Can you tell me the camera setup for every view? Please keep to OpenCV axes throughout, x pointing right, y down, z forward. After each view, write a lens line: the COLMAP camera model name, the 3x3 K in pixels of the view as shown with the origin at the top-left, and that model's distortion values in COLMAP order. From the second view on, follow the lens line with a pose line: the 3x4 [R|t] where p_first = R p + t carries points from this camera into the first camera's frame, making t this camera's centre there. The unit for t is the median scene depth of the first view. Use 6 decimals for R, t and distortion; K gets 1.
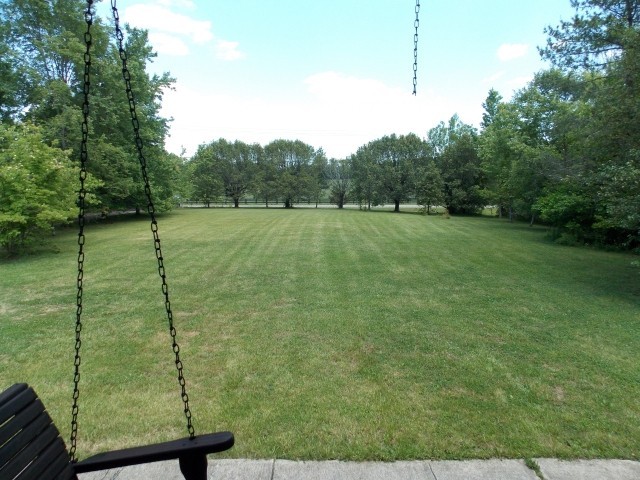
lens RADIAL K [[422.0, 0, 320.7], [0, 422.0, 235.3], [0, 0, 1]] dist [0.003457, -0.000030]
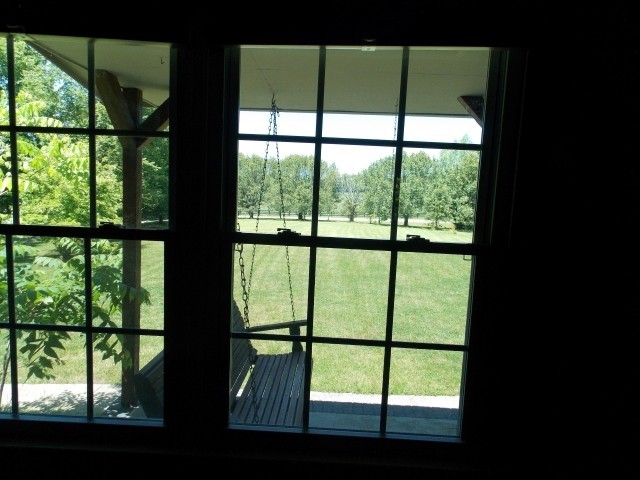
lens RADIAL K [[422.0, 0, 320.7], [0, 422.0, 235.3], [0, 0, 1]] dist [0.003457, -0.000030]
pose [[0.999427, 0.024348, -0.023516, -0.003947], [-0.025016, 0.999279, -0.028559, 0.001859], [0.022804, 0.029130, 0.999315, -0.042421]]
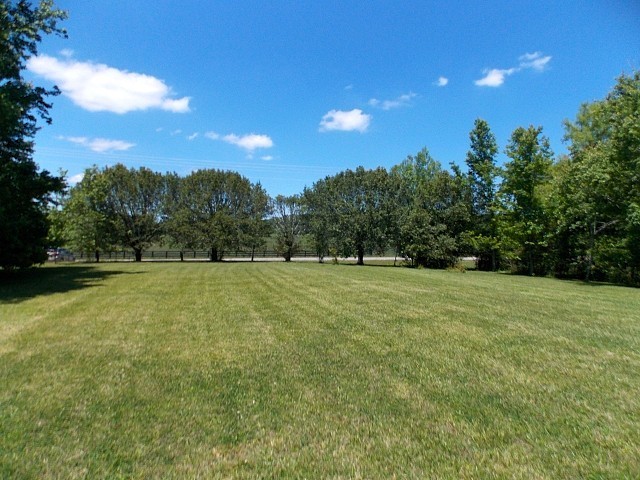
lens RADIAL K [[422.0, 0, 320.7], [0, 422.0, 235.3], [0, 0, 1]] dist [0.003457, -0.000030]
pose [[0.960851, 0.004586, 0.277026, -0.117797], [0.030073, 0.992229, -0.120733, -0.019554], [-0.275427, 0.124337, 0.953247, 0.282594]]
